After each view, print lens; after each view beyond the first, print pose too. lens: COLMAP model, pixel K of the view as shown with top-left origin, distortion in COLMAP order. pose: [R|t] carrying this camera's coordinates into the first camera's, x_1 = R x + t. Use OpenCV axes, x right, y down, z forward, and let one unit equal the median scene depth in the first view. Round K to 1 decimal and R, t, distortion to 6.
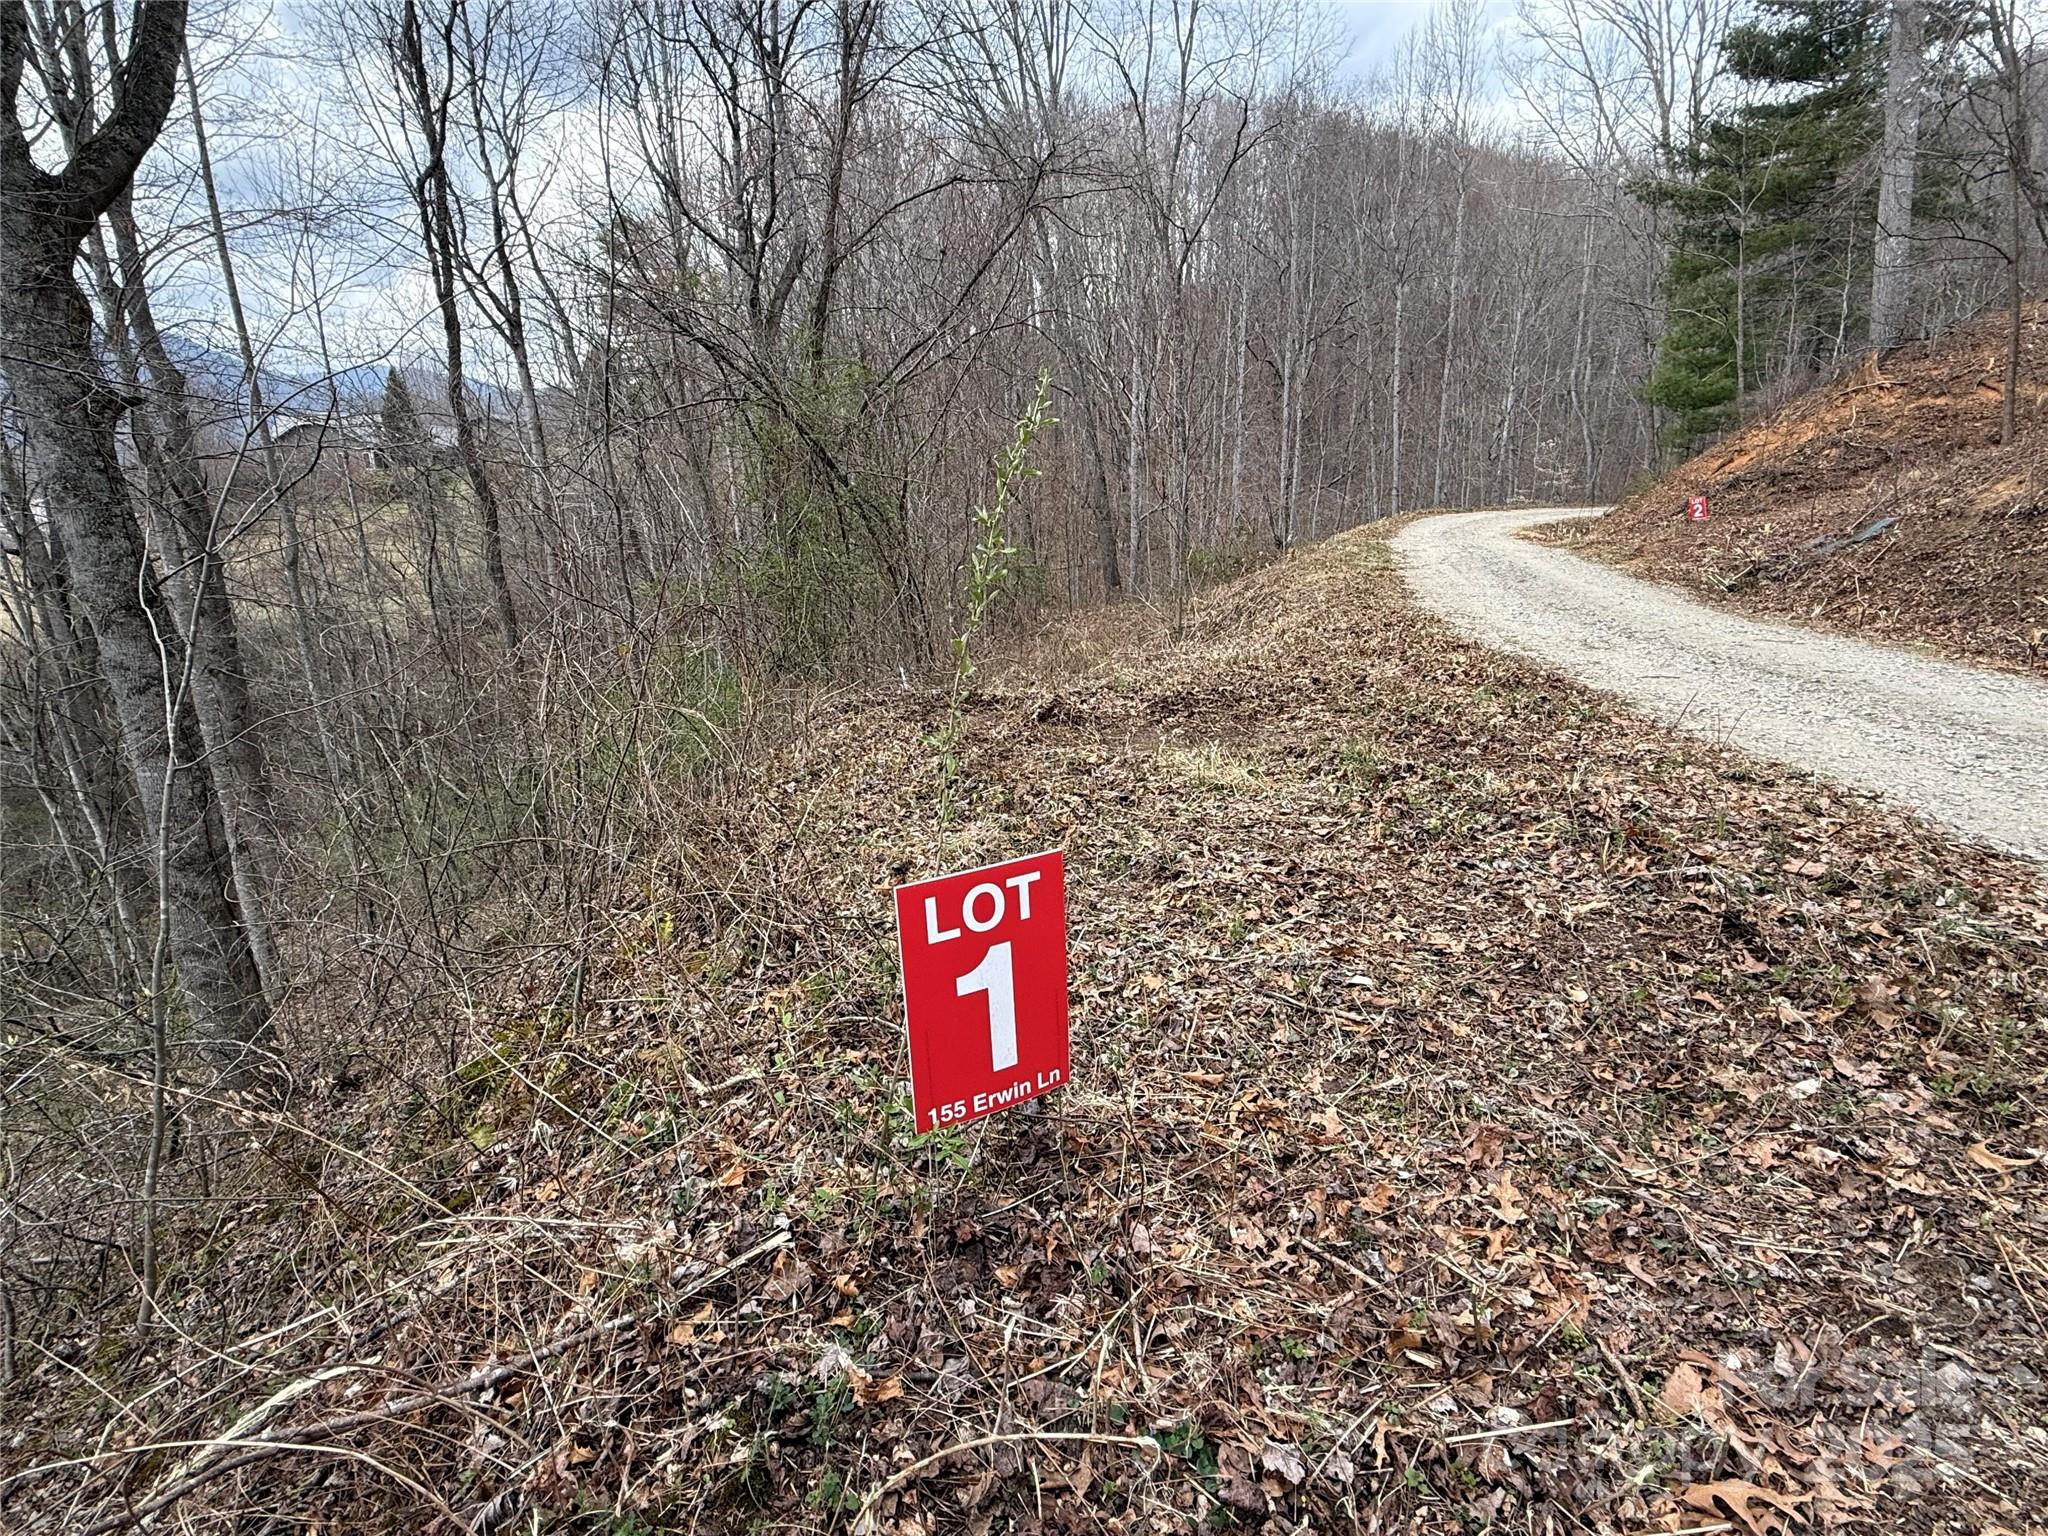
lens RADIAL K [[963.9, 0, 1025.5], [0, 963.9, 761.5], [0, 0, 1]] dist [-0.002894, -0.000586]
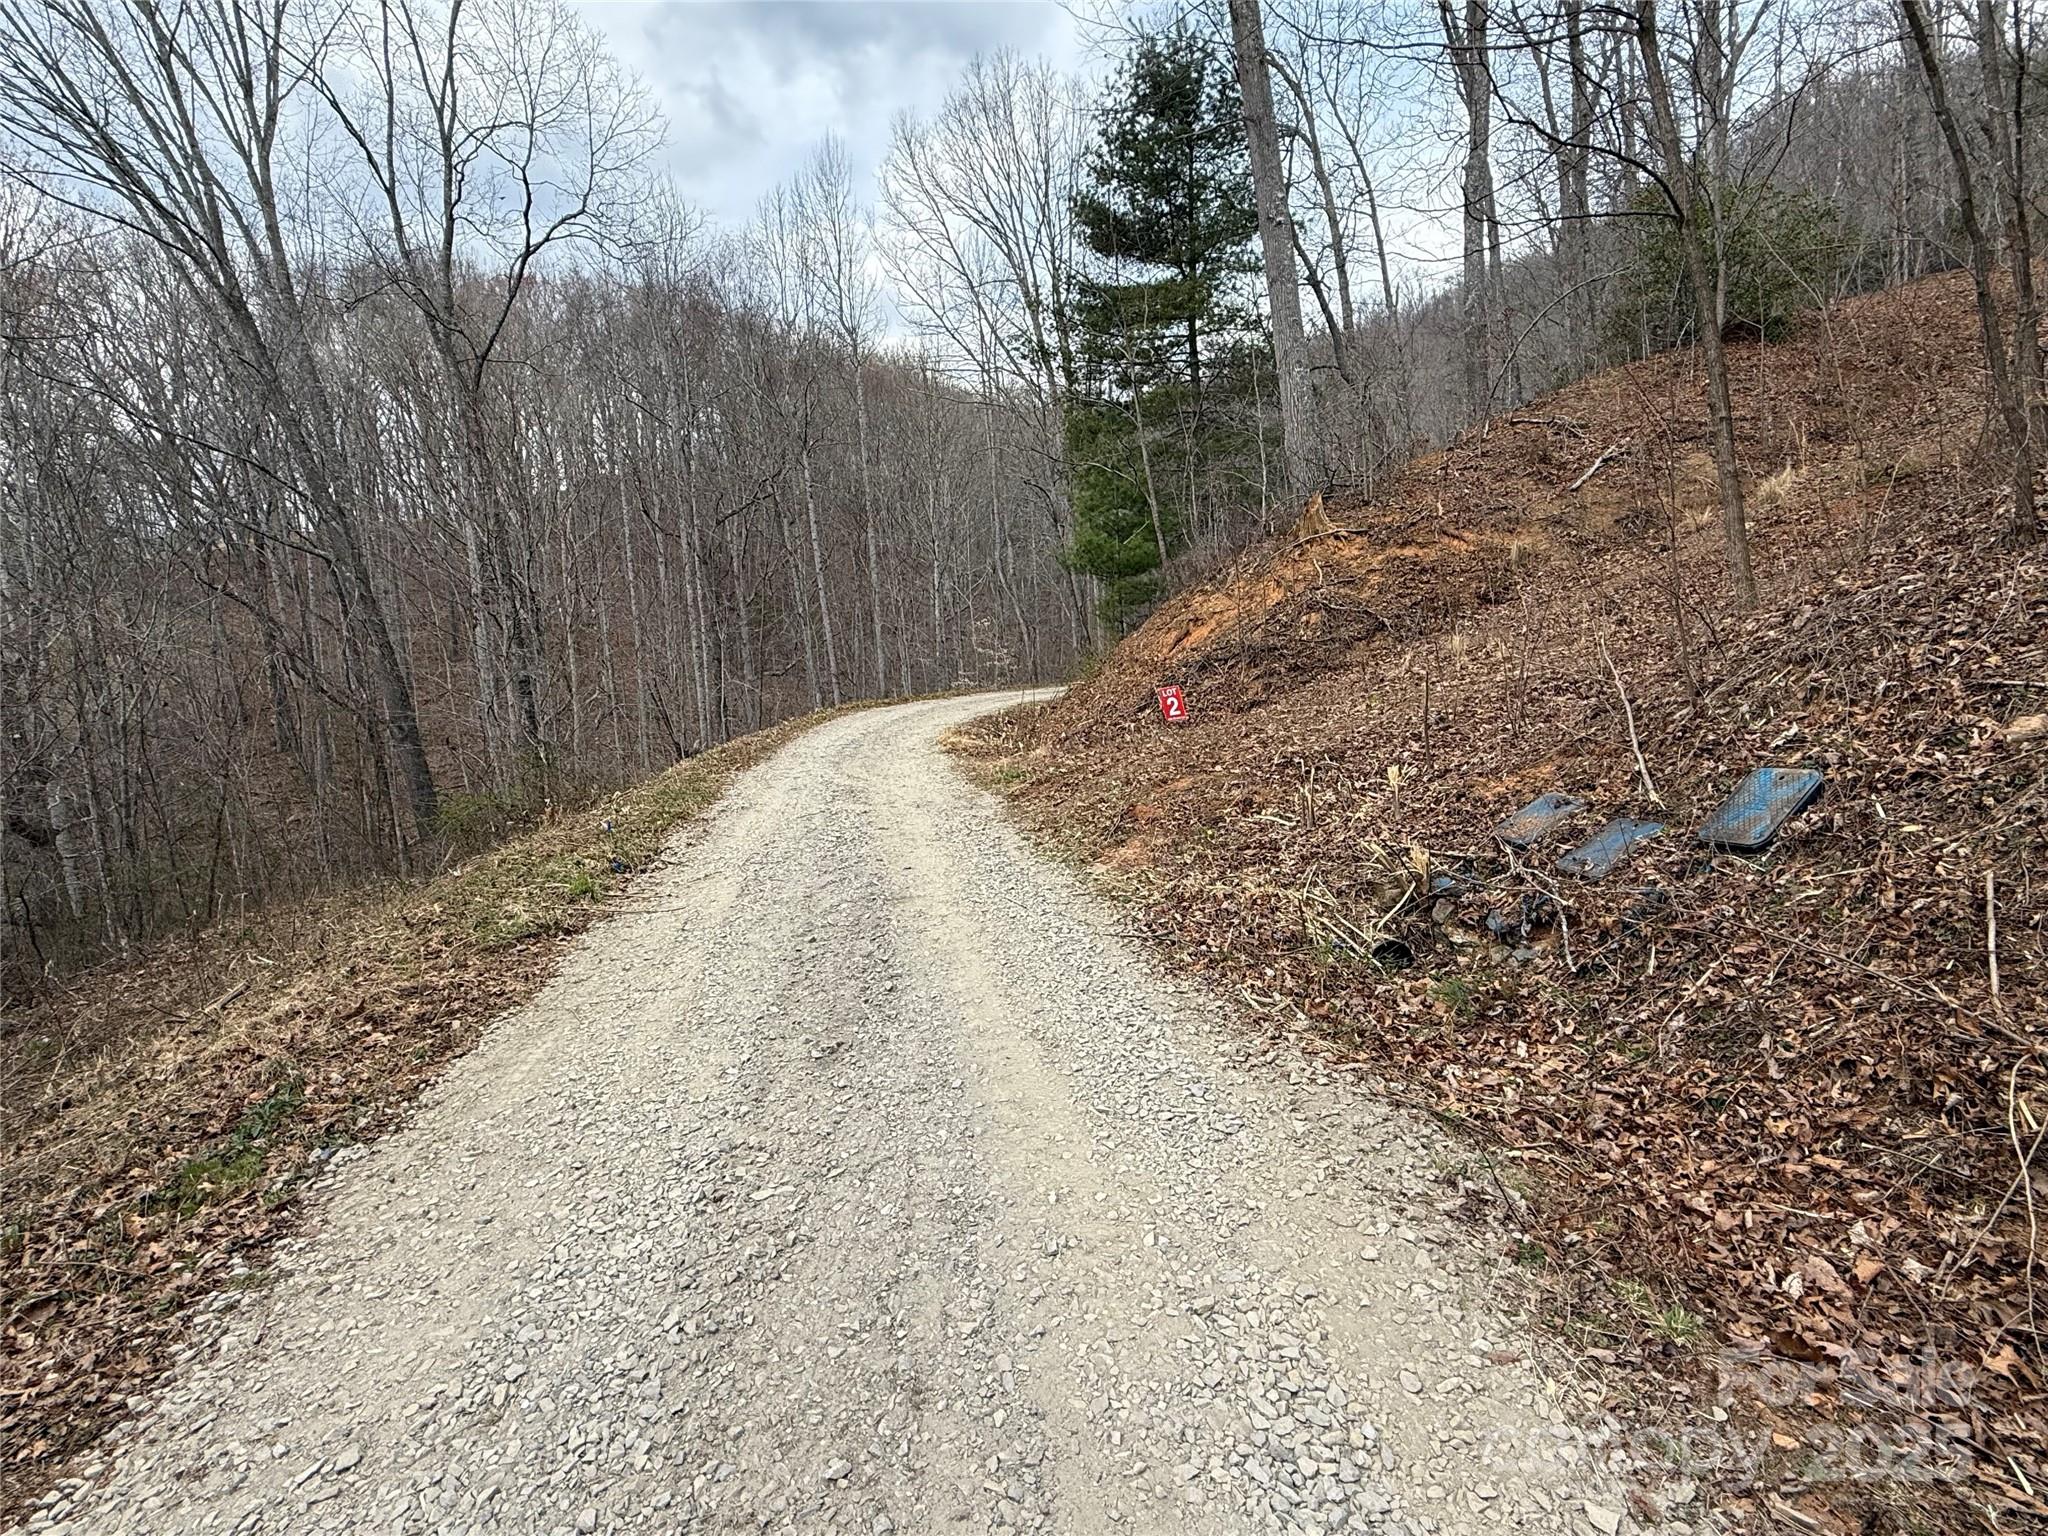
lens RADIAL K [[963.9, 0, 1023.1], [0, 963.9, 767.2], [0, 0, 1]] dist [-0.002894, -0.000586]
pose [[0.876619, -0.082071, 0.474134, 0.266967], [0.164781, 0.976971, -0.135550, -0.133978], [-0.452091, 0.196954, 0.869956, 0.437653]]
